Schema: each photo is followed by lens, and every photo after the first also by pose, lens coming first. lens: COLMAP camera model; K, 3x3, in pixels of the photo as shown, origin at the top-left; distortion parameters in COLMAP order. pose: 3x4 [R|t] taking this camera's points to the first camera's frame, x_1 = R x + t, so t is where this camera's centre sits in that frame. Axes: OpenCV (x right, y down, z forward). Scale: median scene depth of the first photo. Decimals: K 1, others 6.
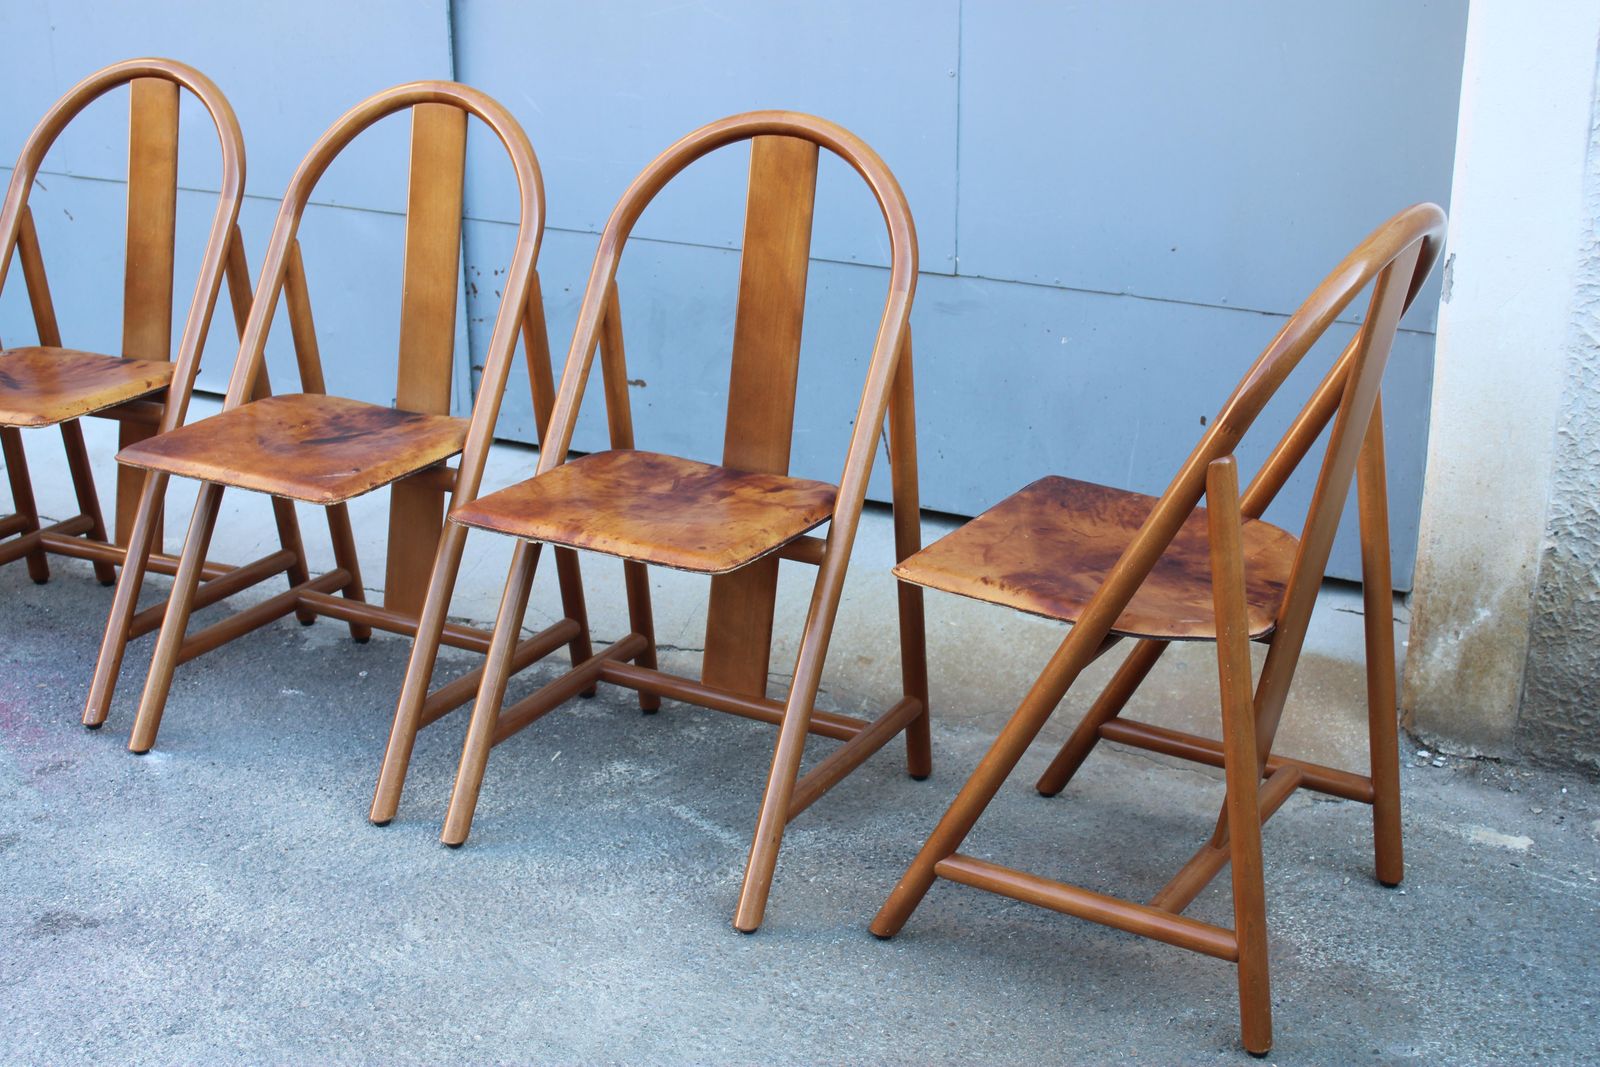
lens RADIAL K [[2174.9, 0, 793.2], [0, 2174.9, 526.1], [0, 0, 1]] dist [-0.054203, 0.065811]
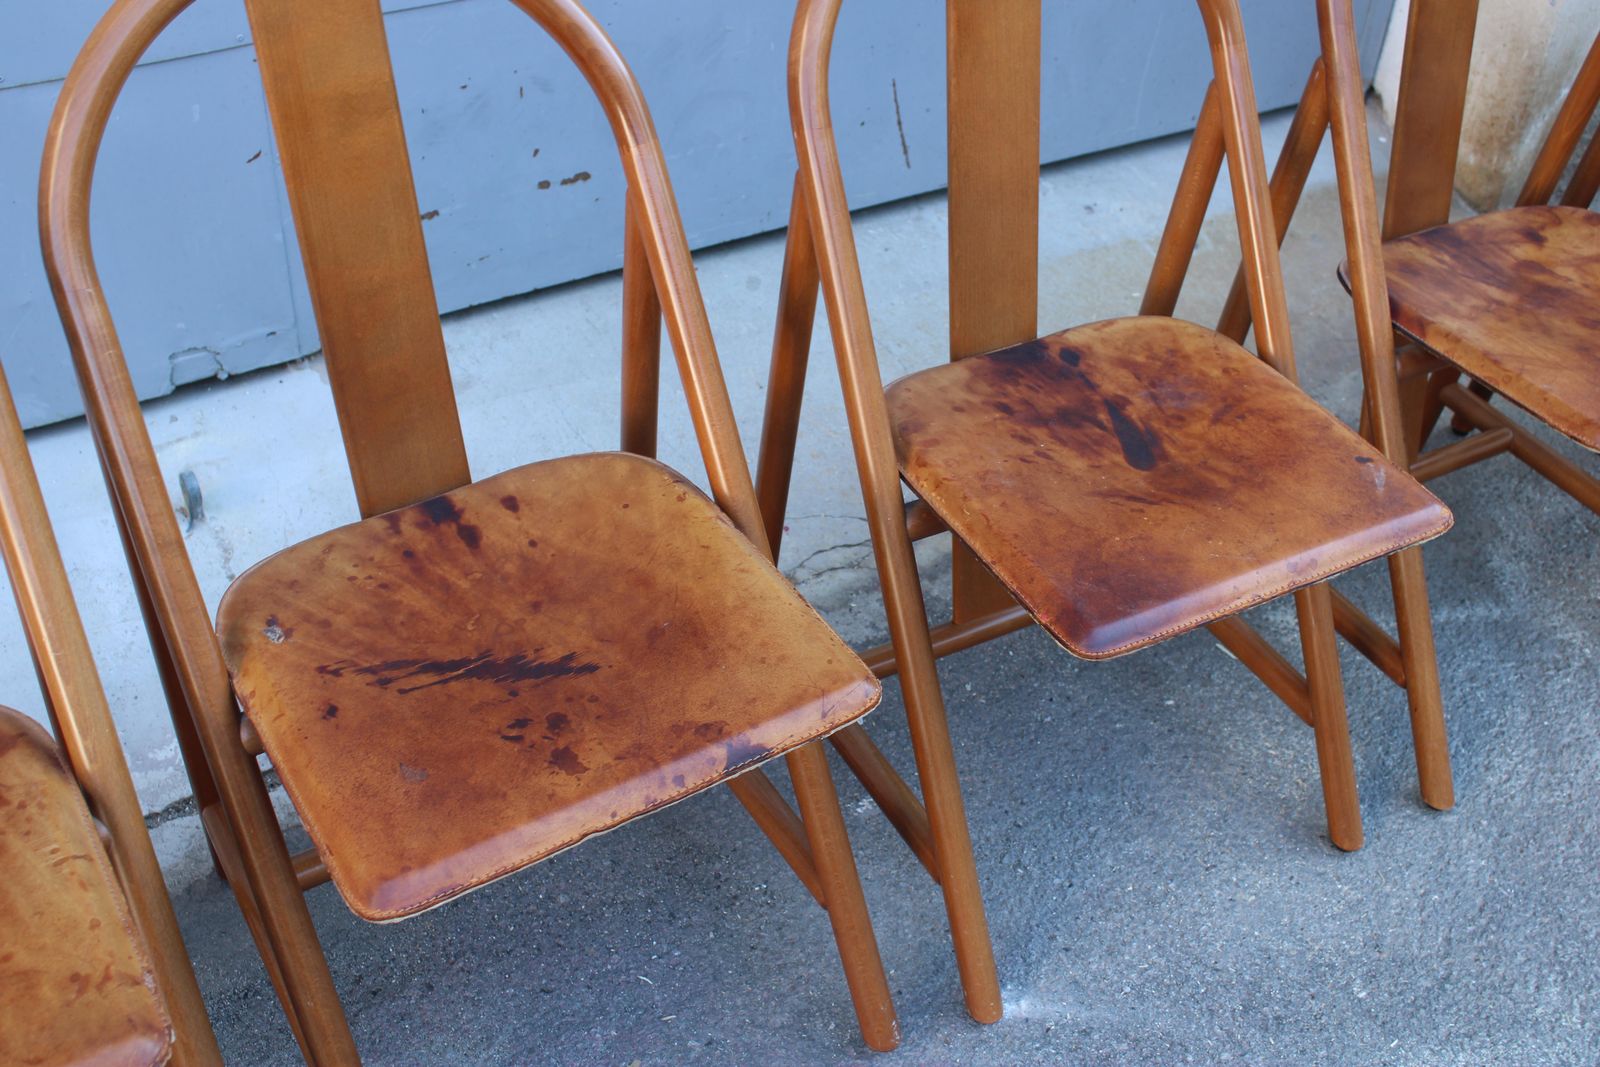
lens RADIAL K [[1740.0, 0, 790.9], [0, 1740.0, 529.5], [0, 0, 1]] dist [-0.114344, 0.128458]
pose [[0.521118, -0.517142, 0.678970, -0.643014], [0.240652, 0.852280, 0.464441, -0.286645], [-0.818855, -0.078633, 0.568589, 0.818230]]
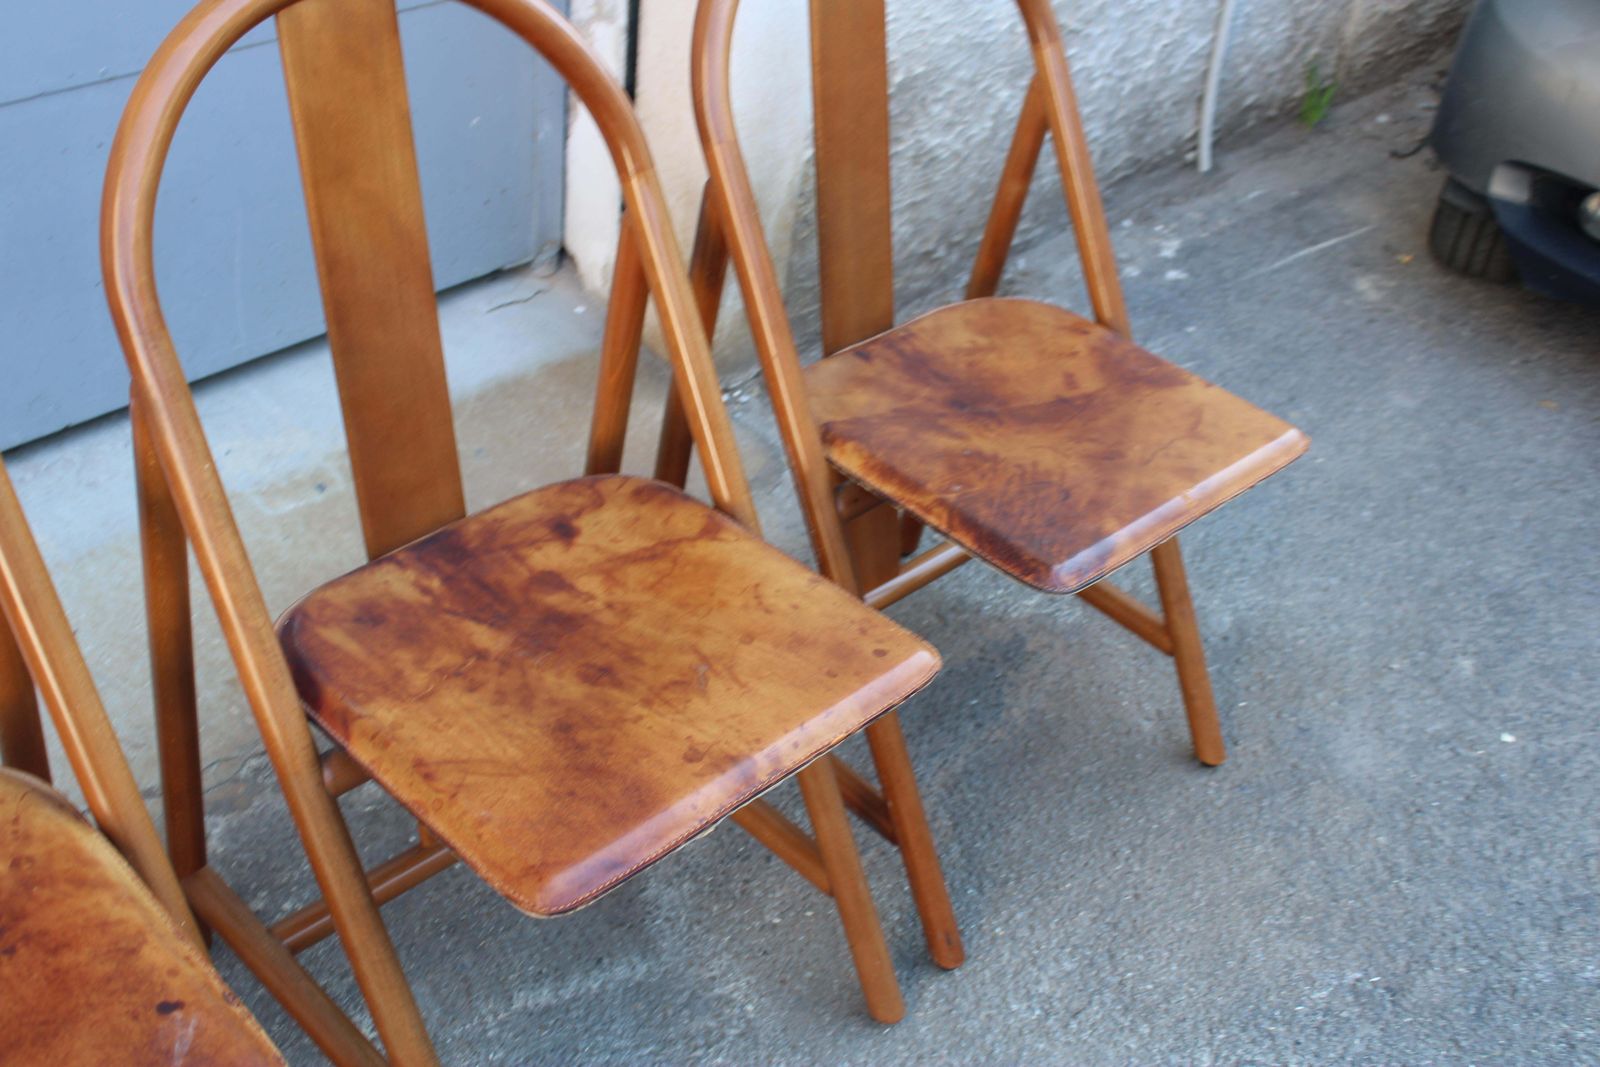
lens RADIAL K [[1740.0, 0, 790.9], [0, 1740.0, 529.5], [0, 0, 1]] dist [-0.114344, 0.128458]
pose [[0.270906, -0.552632, 0.788167, -0.380560], [0.235693, 0.831943, 0.502315, -0.250022], [-0.933305, 0.049685, 0.355630, 0.725971]]
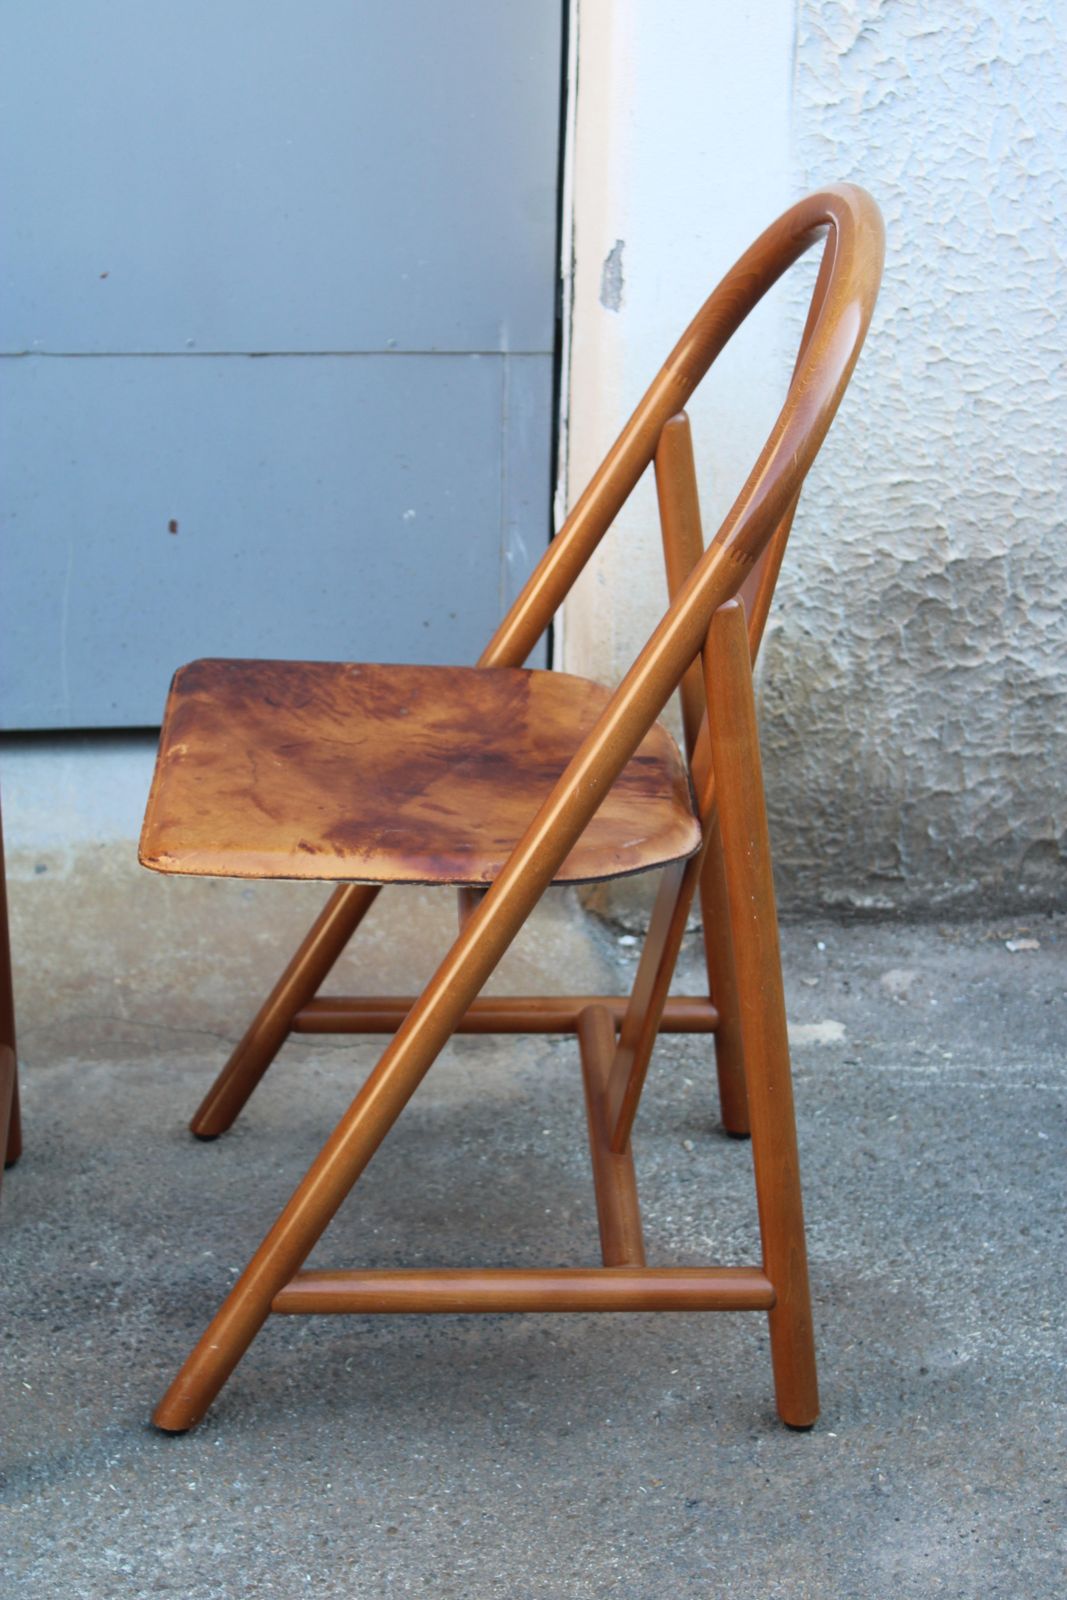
lens RADIAL K [[3039.9, 0, 499.6], [0, 3039.9, 798.5], [0, 0, 1]] dist [0.013678, 0.118552]
pose [[0.824003, -0.208430, 0.526856, -0.277578], [0.170683, 0.977997, 0.119958, -0.072248], [-0.540266, -0.008921, 0.841447, 0.185754]]
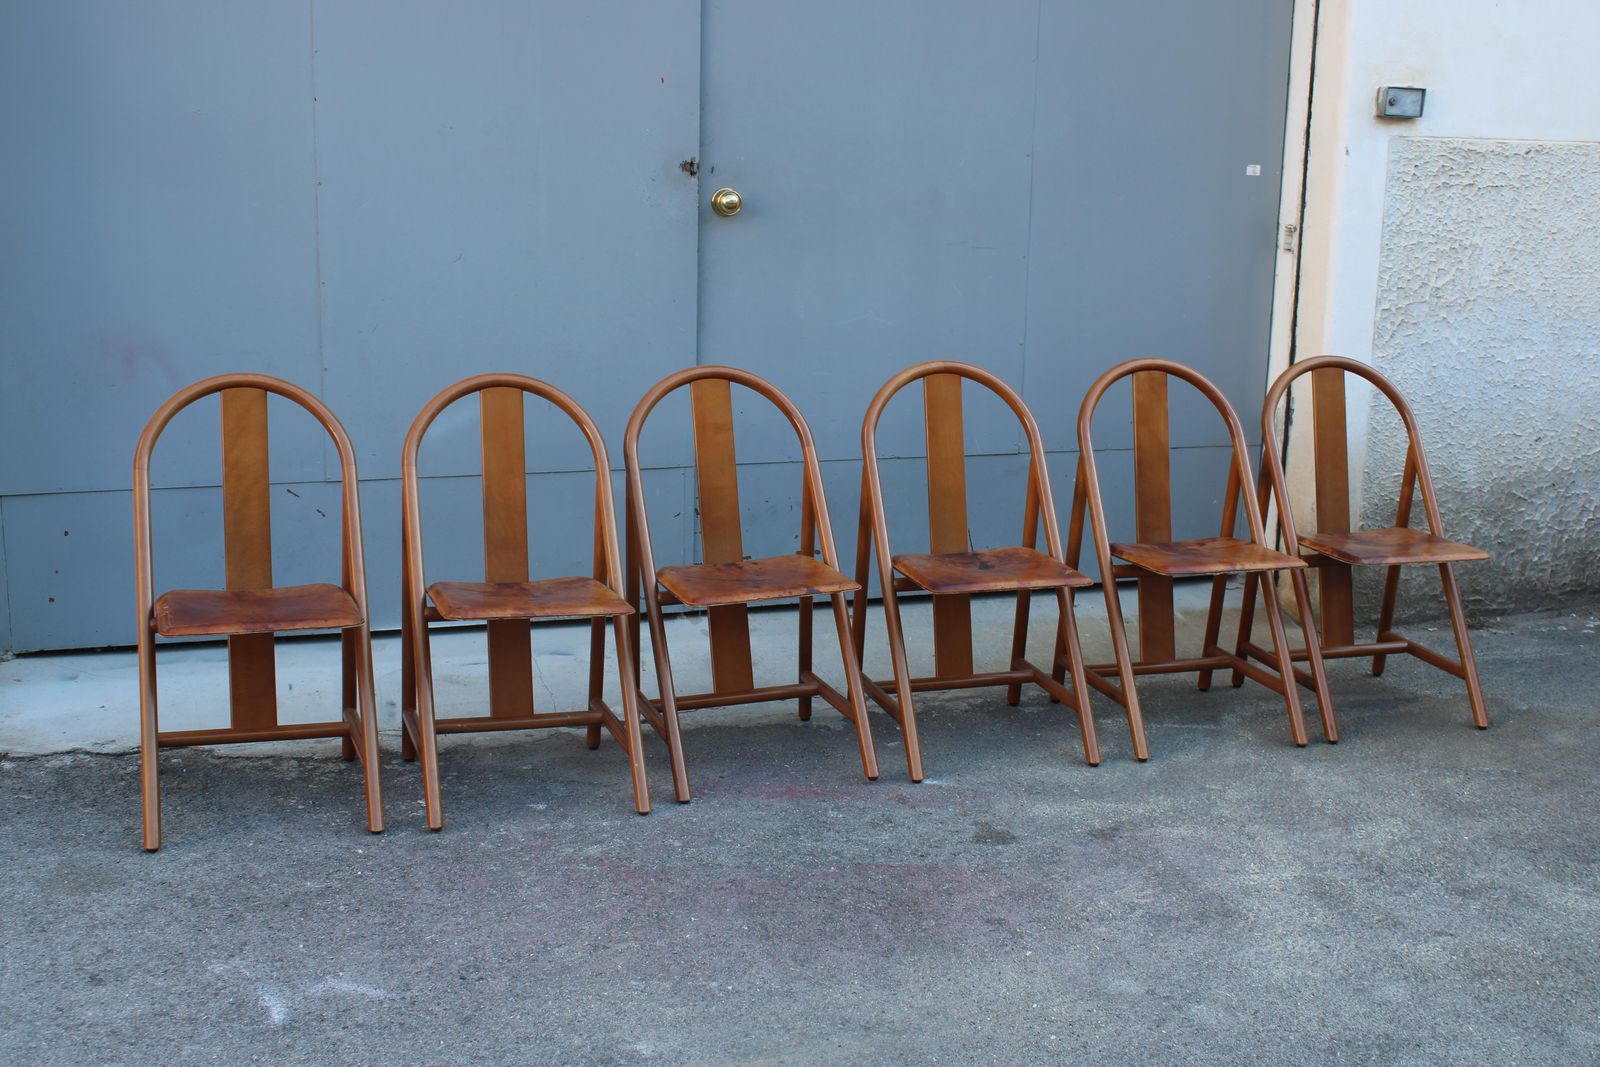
lens RADIAL K [[1814.8, 0, 800.0], [0, 1814.8, 533.5], [0, 0, 1]] dist [-0.105523, 0.121406]
pose [[0.688574, -0.140072, 0.711510, -1.372456], [0.222880, 0.974554, -0.023838, -0.066109], [-0.690066, 0.174996, 0.702272, 0.092865]]
